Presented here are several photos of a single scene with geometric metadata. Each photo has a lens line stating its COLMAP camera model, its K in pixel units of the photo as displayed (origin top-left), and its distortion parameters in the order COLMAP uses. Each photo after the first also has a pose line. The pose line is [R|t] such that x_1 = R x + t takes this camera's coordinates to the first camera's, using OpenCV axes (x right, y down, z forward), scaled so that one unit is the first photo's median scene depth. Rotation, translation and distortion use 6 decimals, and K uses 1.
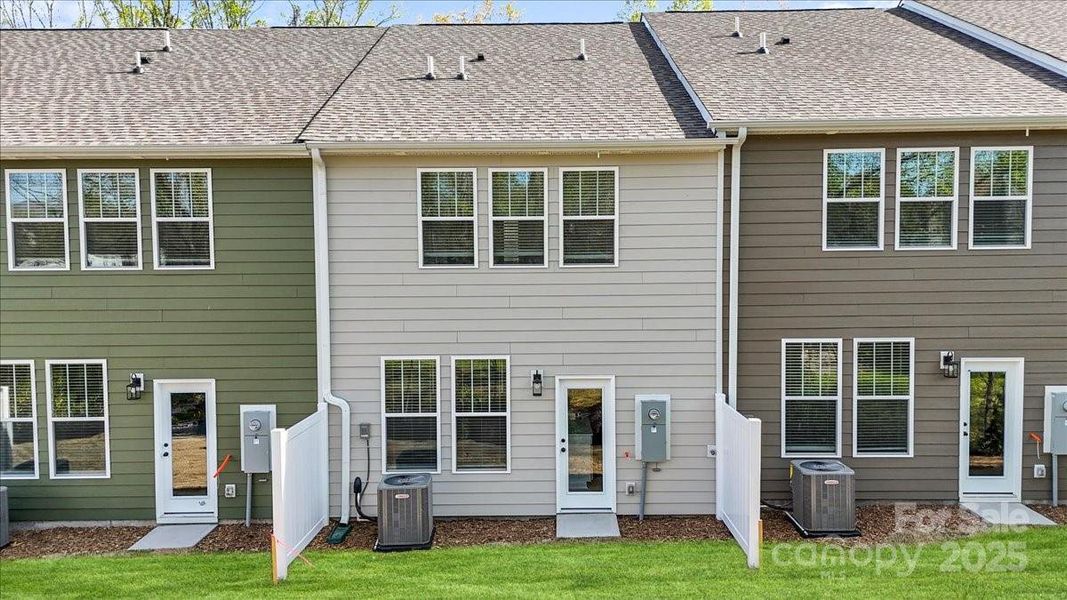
lens RADIAL K [[806.1, 0, 532.8], [0, 806.1, 302.2], [0, 0, 1]] dist [0.030567, -0.013543]
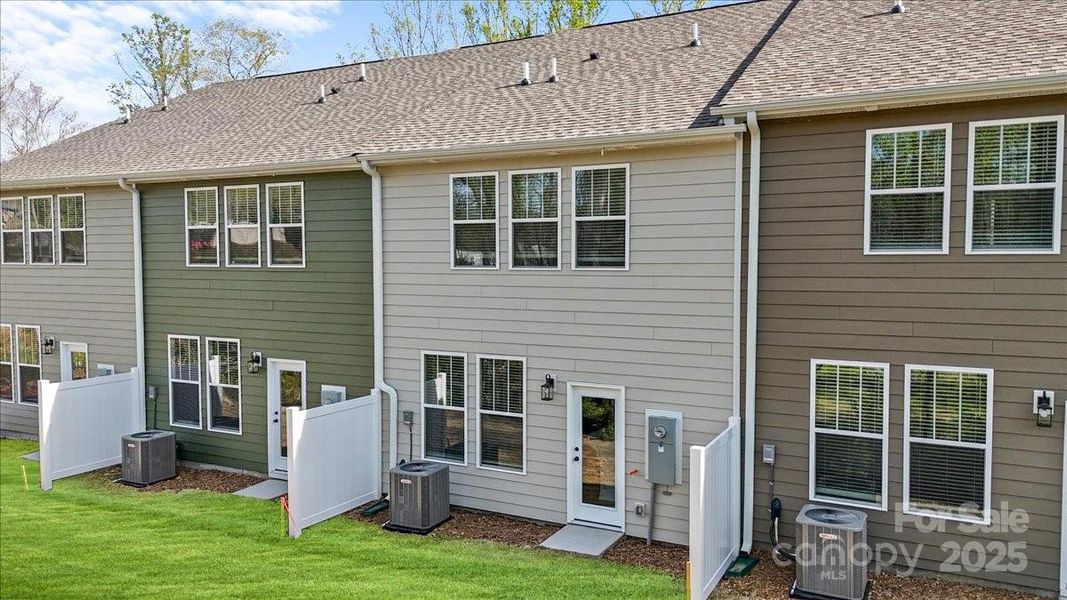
lens RADIAL K [[806.1, 0, 530.3], [0, 806.1, 298.3], [0, 0, 1]] dist [0.030567, -0.013543]
pose [[0.881252, 0.031237, -0.471614, 0.446846], [-0.029714, 0.999501, 0.010678, -0.018162], [0.471712, 0.004604, 0.881741, 0.121075]]
